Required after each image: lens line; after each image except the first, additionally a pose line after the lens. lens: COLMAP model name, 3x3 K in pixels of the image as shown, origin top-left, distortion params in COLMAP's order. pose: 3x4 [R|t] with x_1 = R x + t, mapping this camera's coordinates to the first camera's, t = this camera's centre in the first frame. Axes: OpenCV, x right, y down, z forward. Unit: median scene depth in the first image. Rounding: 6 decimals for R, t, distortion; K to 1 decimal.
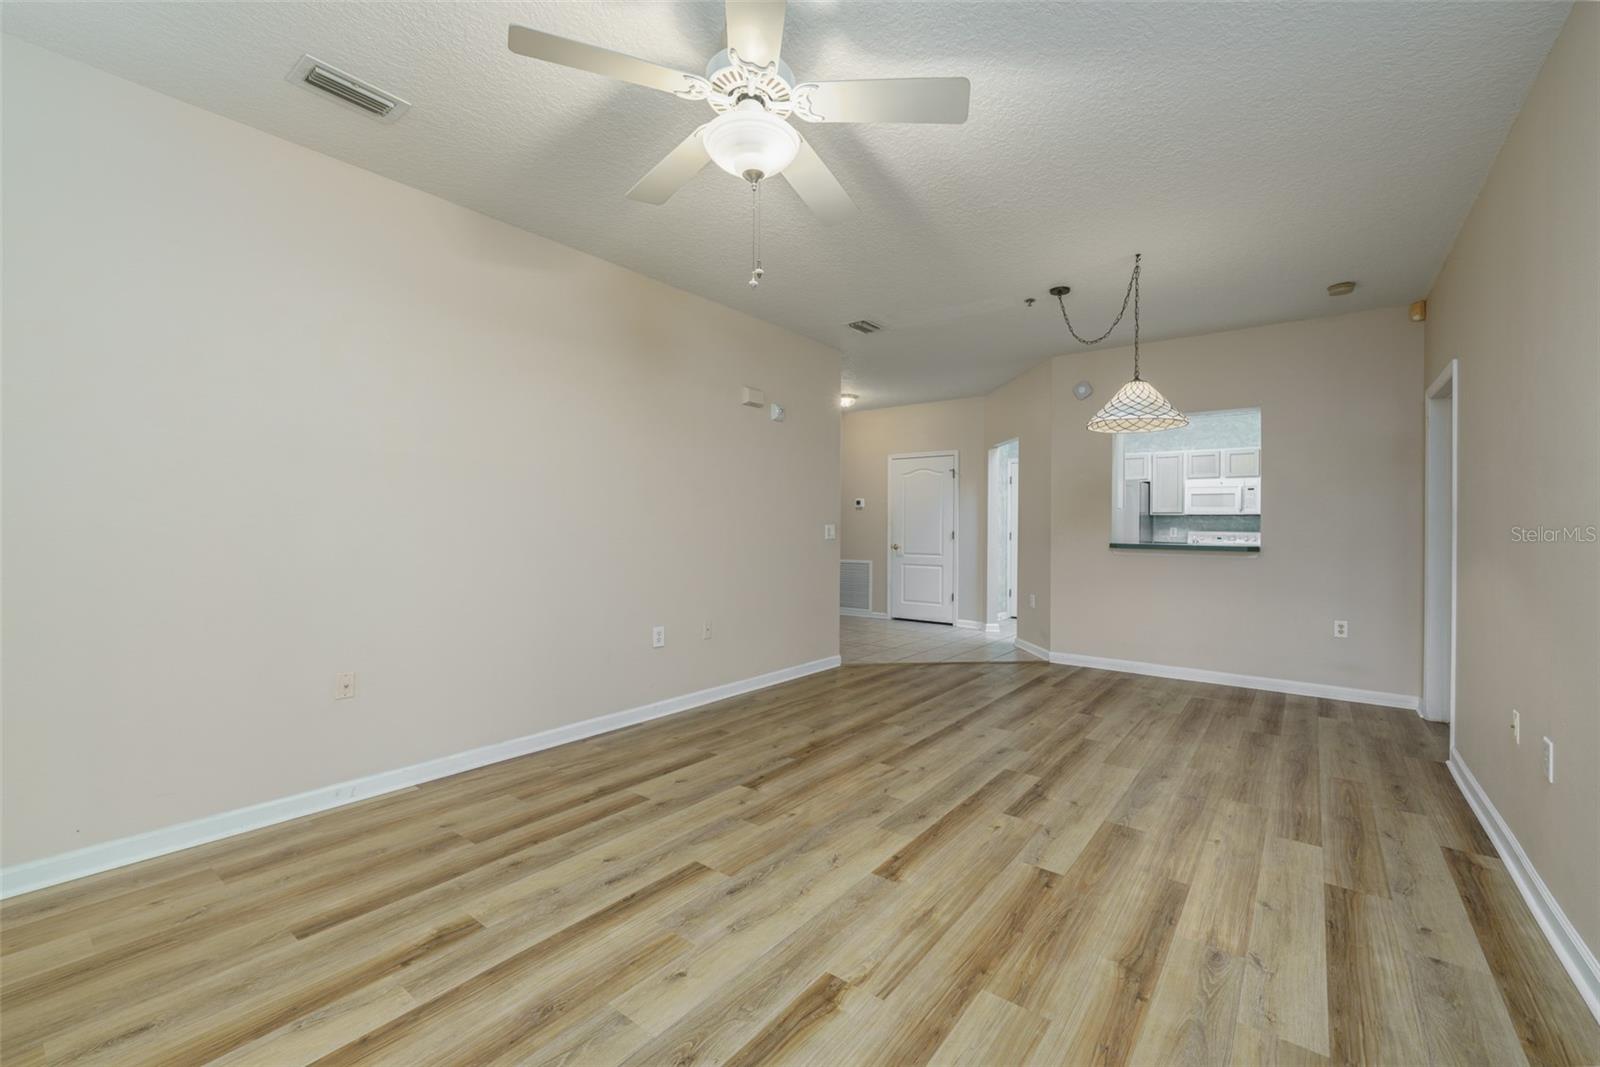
lens RADIAL K [[645.0, 0, 843.0], [0, 645.0, 533.0], [0, 0, 1]] dist [0.000331, 0.000033]
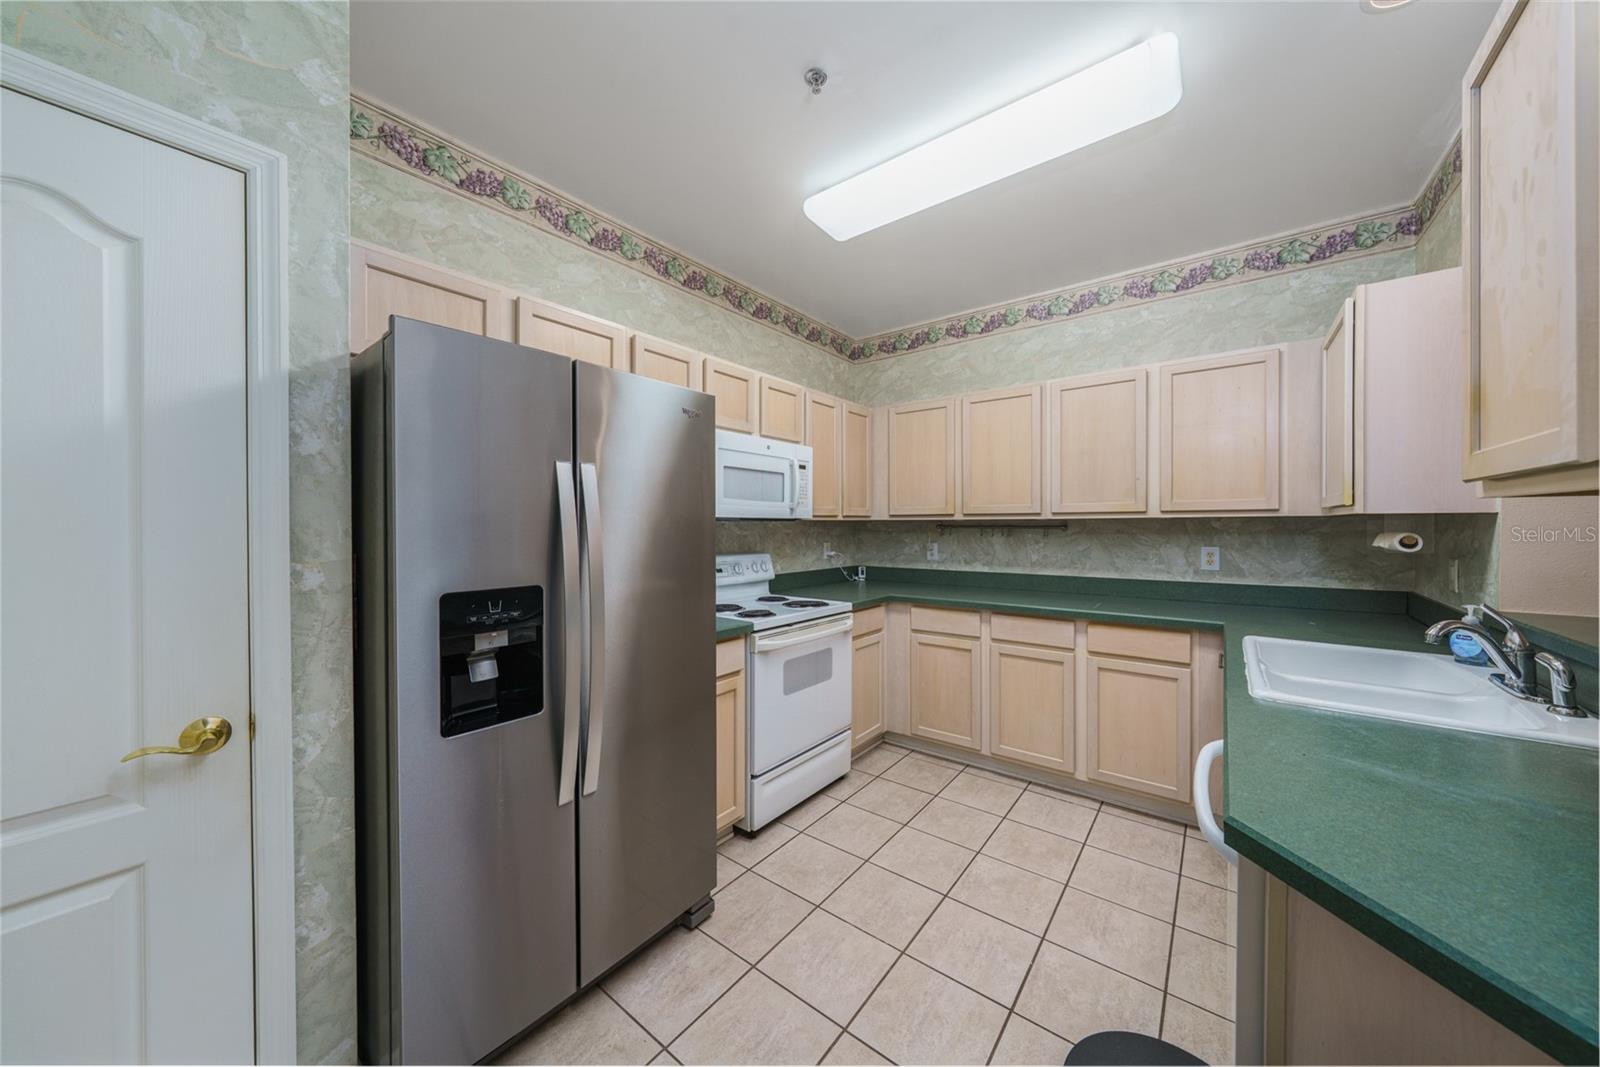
lens RADIAL K [[541.5, 0, 793.6], [0, 541.5, 527.9], [0, 0, 1]] dist [-0.004402, -0.000047]
pose [[0.035039, -0.013669, 0.999292, 0.397175], [0.013705, 0.999819, 0.013195, -0.049175], [-0.999292, 0.013233, 0.035220, 1.752741]]
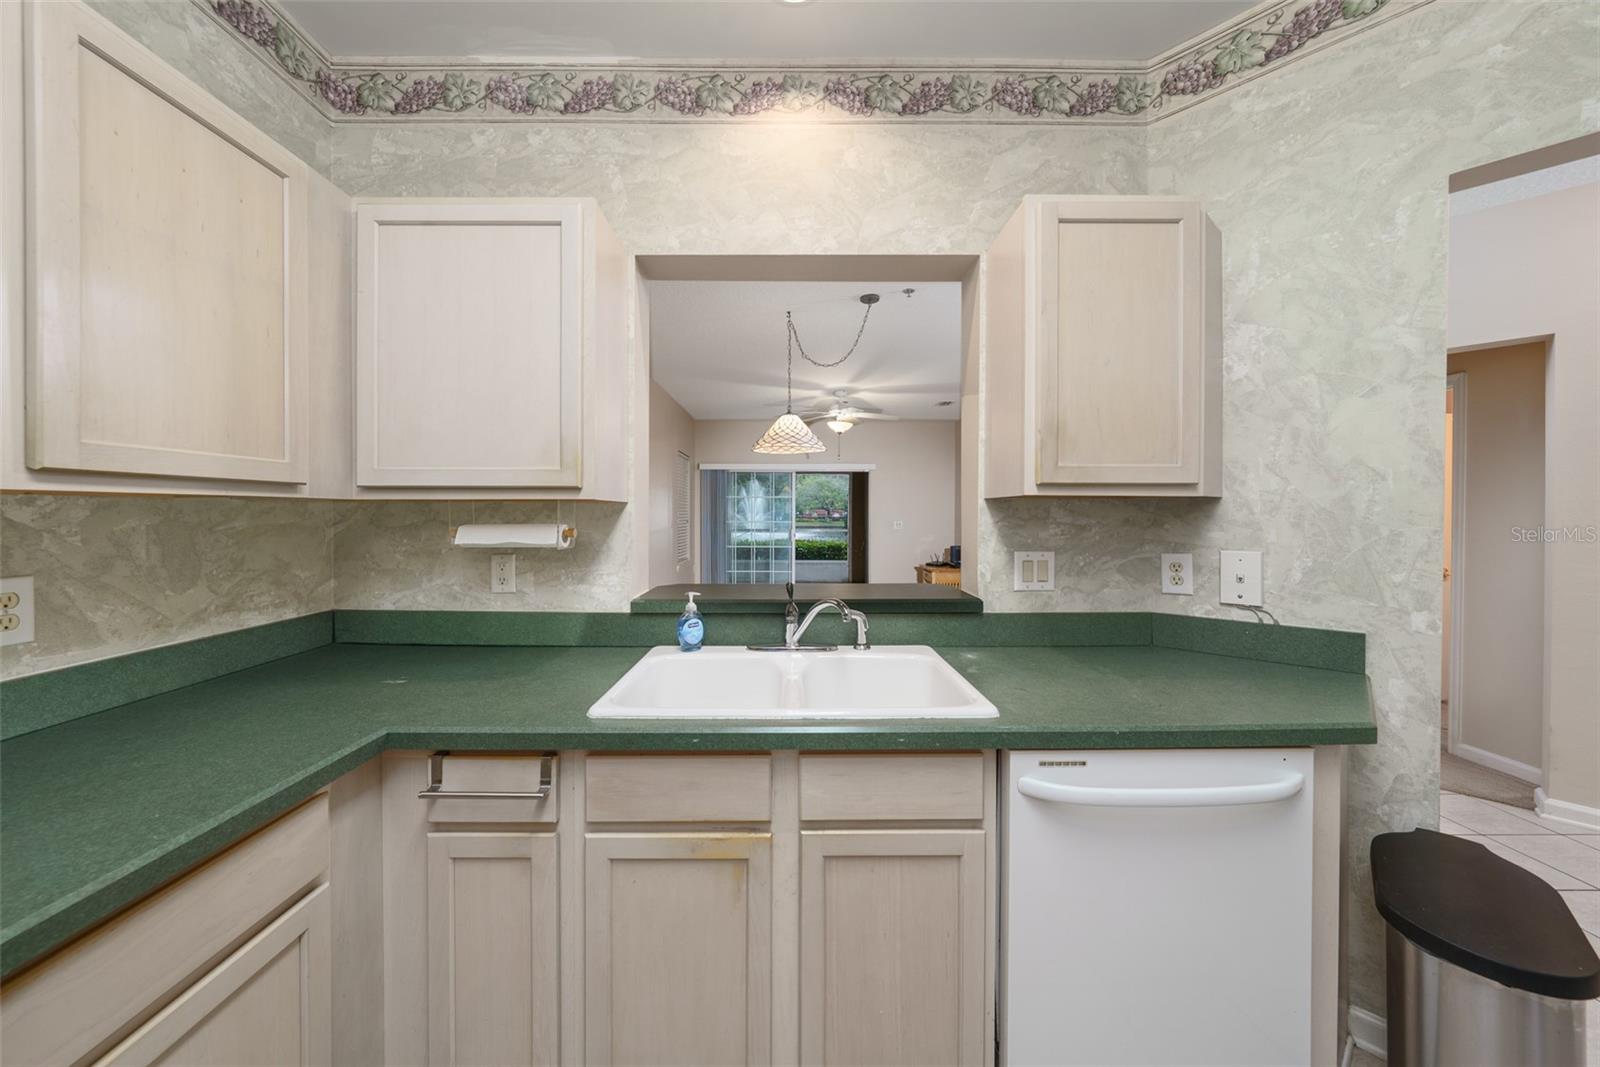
lens RADIAL K [[541.5, 0, 791.3], [0, 541.5, 518.4], [0, 0, 1]] dist [-0.004402, -0.000047]
pose [[-0.800621, -0.000952, -0.599170, 0.965118], [-0.012873, 0.999795, 0.015613, -0.043816], [0.599033, 0.020213, -0.800470, 1.647174]]
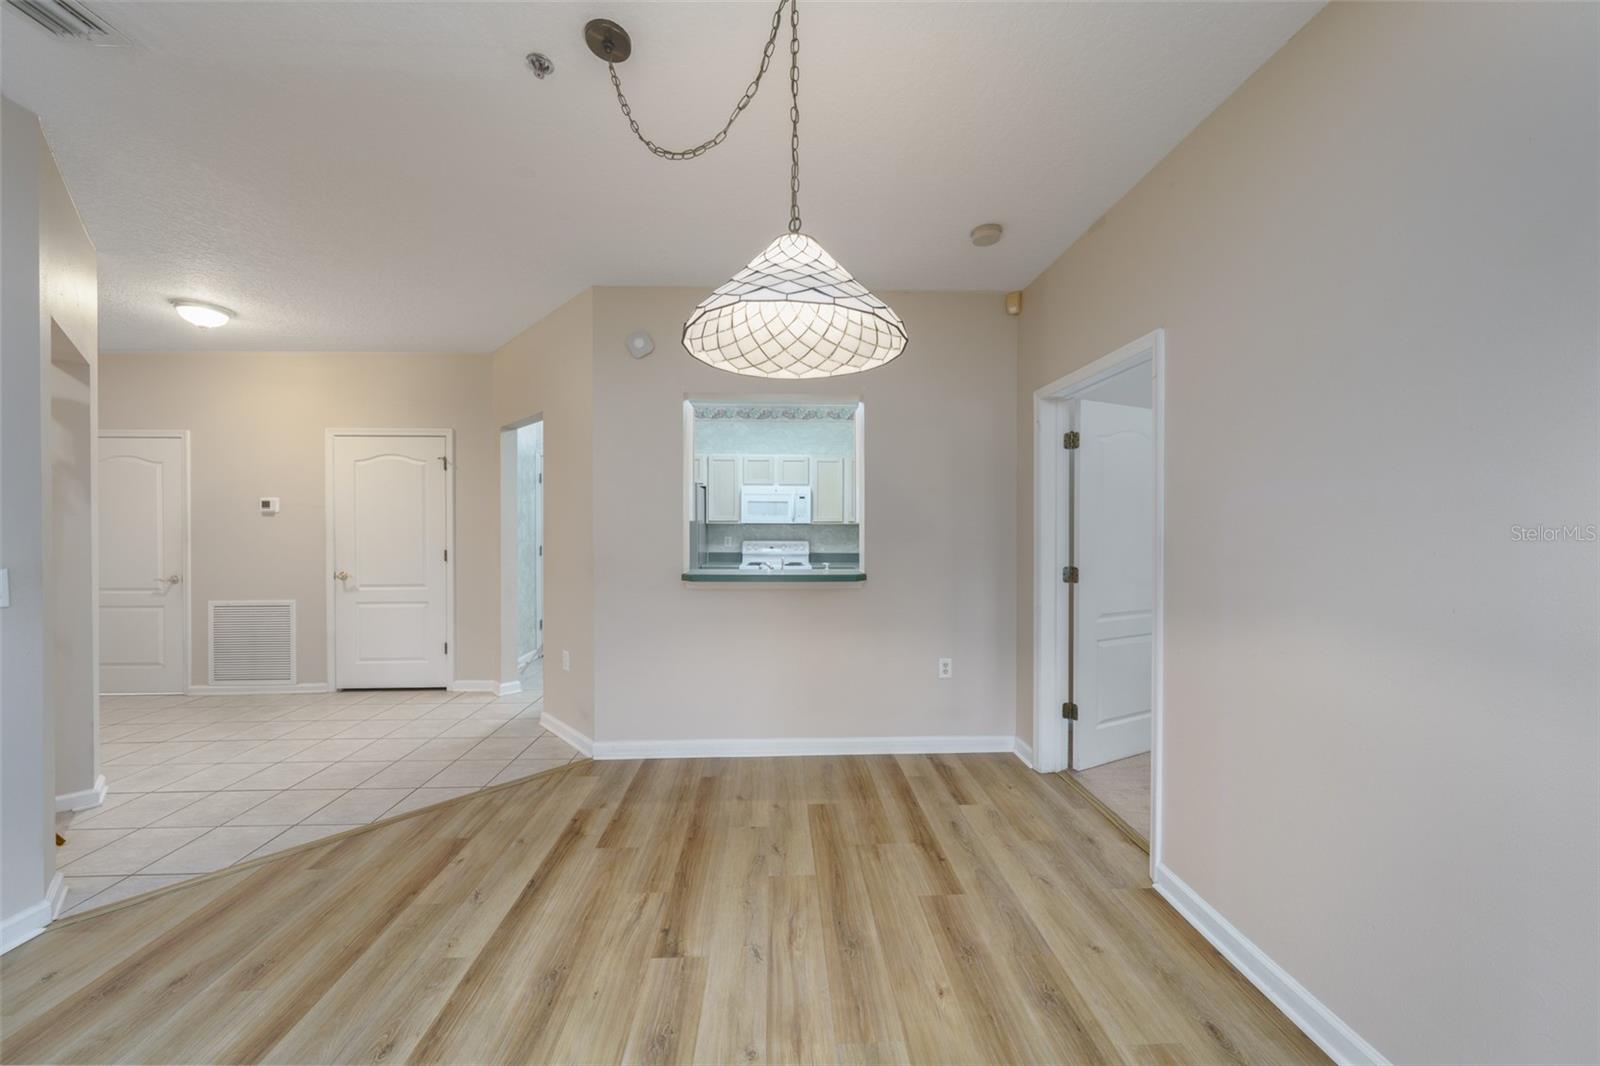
lens RADIAL K [[541.5, 0, 800.3], [0, 541.5, 522.2], [0, 0, 1]] dist [-0.004402, -0.000047]
pose [[0.780534, -0.004713, 0.625096, 0.209257], [0.012179, 0.999896, -0.007668, -0.043732], [-0.624995, 0.013598, 0.780510, 0.641988]]
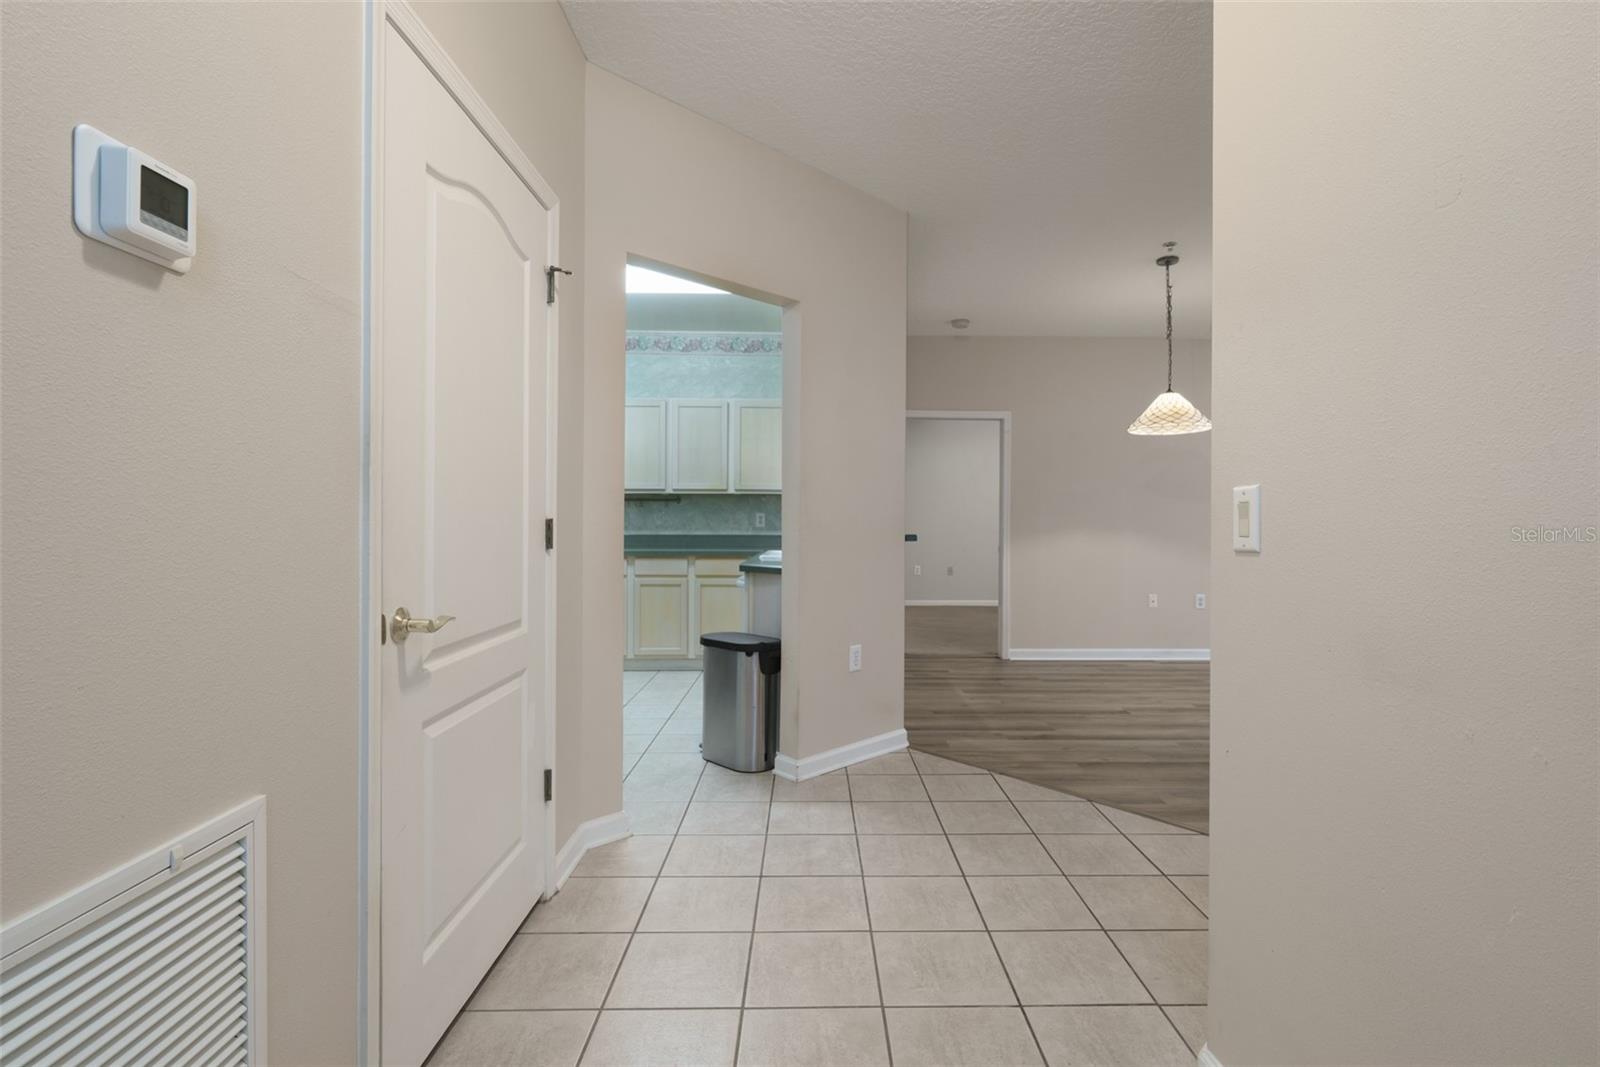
lens RADIAL K [[762.5, 0, 826.6], [0, 762.5, 524.1], [0, 0, 1]] dist [-0.001753, -0.000092]
pose [[-0.614087, -0.014706, 0.789101, -0.239328], [-0.002534, 0.999858, 0.016662, -0.012131], [-0.789234, 0.008232, -0.614037, 2.116173]]
